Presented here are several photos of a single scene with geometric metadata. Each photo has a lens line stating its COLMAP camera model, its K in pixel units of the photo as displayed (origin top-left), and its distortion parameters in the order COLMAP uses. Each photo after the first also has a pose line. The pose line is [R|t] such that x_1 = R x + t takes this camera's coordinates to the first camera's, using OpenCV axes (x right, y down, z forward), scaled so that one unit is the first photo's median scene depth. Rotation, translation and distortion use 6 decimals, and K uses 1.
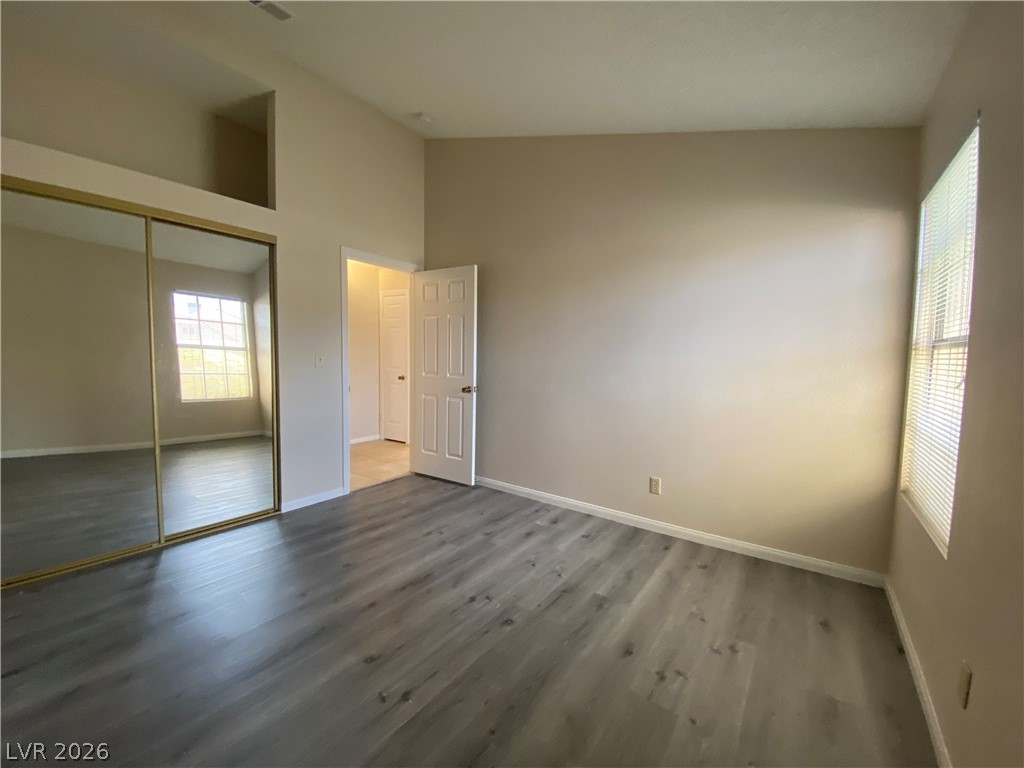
lens RADIAL K [[412.0, 0, 512.0], [0, 412.0, 384.0], [0, 0, 1]] dist [0.027384, -0.031277]
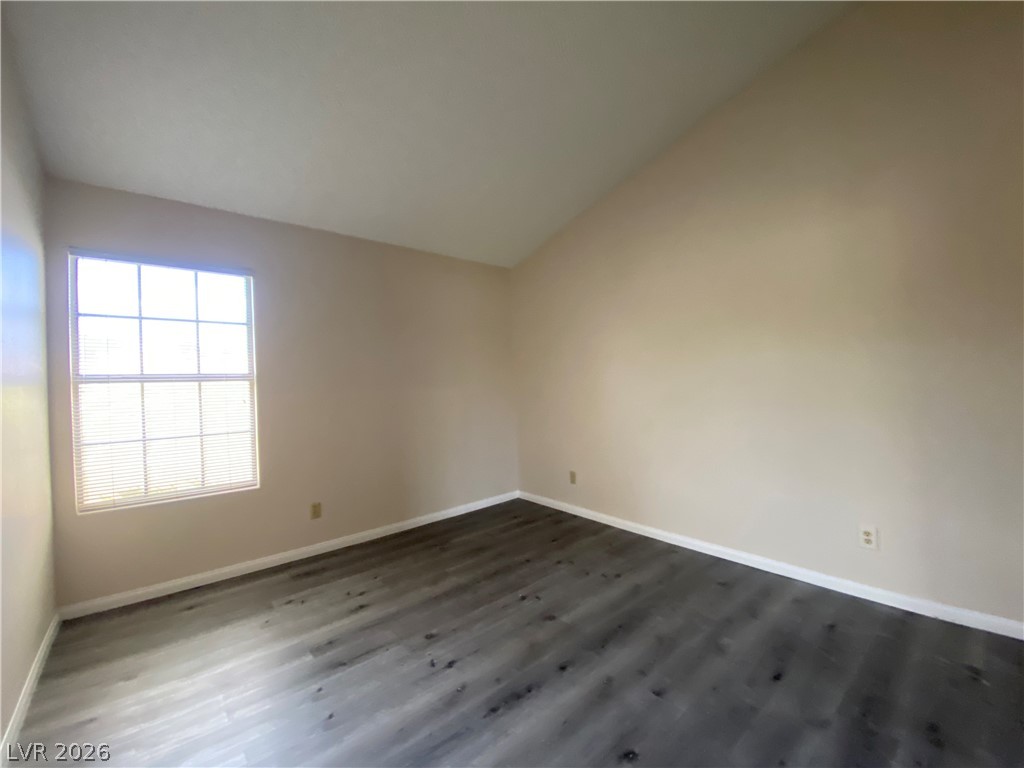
lens RADIAL K [[420.2, 0, 515.5], [0, 420.2, 384.9], [0, 0, 1]] dist [0.004052, -0.000287]
pose [[-0.968500, 0.011039, 0.248768, -0.466063], [0.030443, 0.996772, 0.074286, -0.128455], [-0.247145, 0.079519, -0.965710, 1.824670]]
